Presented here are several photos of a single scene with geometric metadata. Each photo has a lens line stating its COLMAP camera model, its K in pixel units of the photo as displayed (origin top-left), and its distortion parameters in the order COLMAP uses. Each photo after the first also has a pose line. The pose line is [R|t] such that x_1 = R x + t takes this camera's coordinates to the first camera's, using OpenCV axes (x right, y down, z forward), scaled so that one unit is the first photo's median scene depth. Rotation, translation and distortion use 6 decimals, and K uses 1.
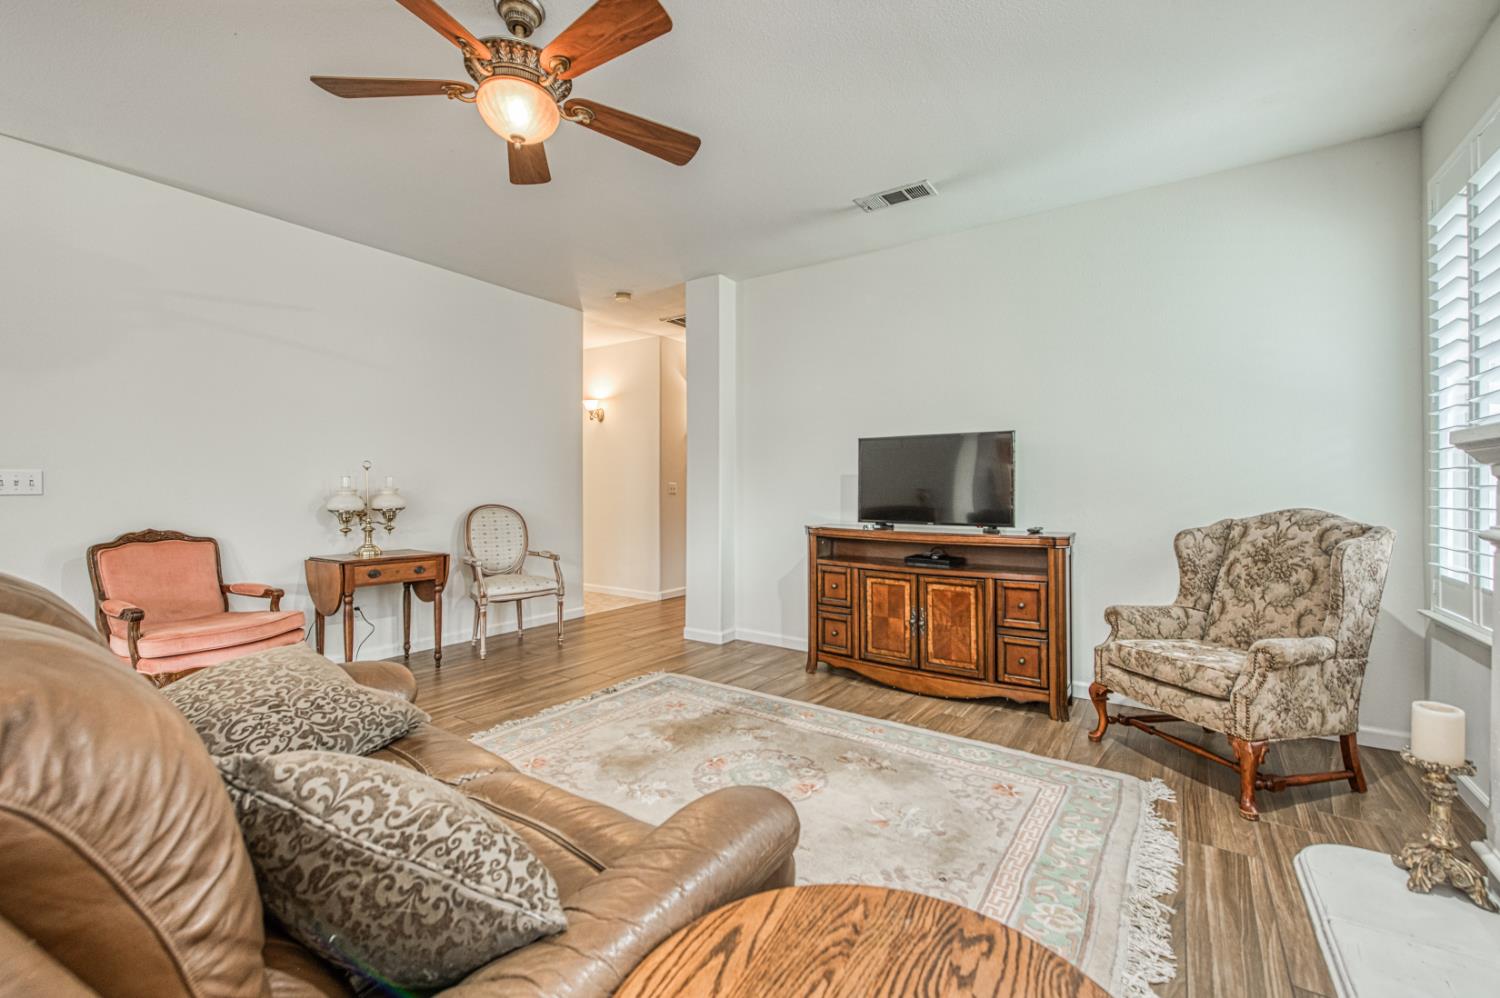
lens RADIAL K [[631.7, 0, 747.8], [0, 631.7, 488.7], [0, 0, 1]] dist [-0.011375, -0.000151]
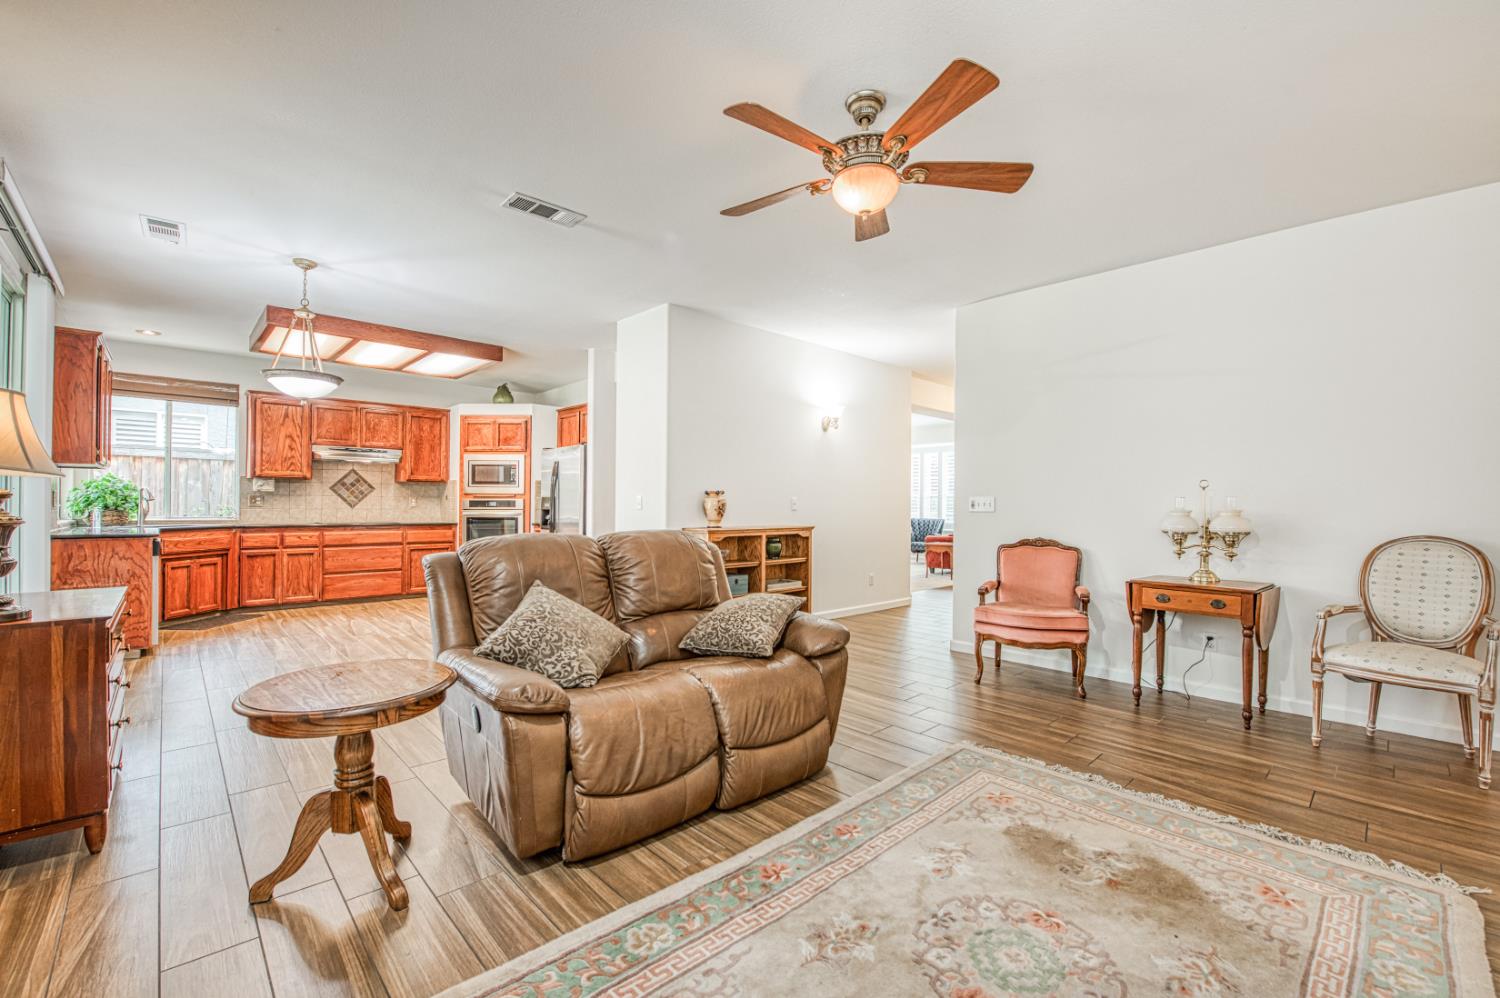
lens RADIAL K [[632.5, 0, 744.1], [0, 632.5, 503.0], [0, 0, 1]] dist [-0.013613, -0.008142]
pose [[-0.230427, -0.005478, -0.973074, 0.580324], [-0.007325, 0.999966, -0.003895, -0.001434], [0.973062, 0.006230, -0.230459, 0.726846]]
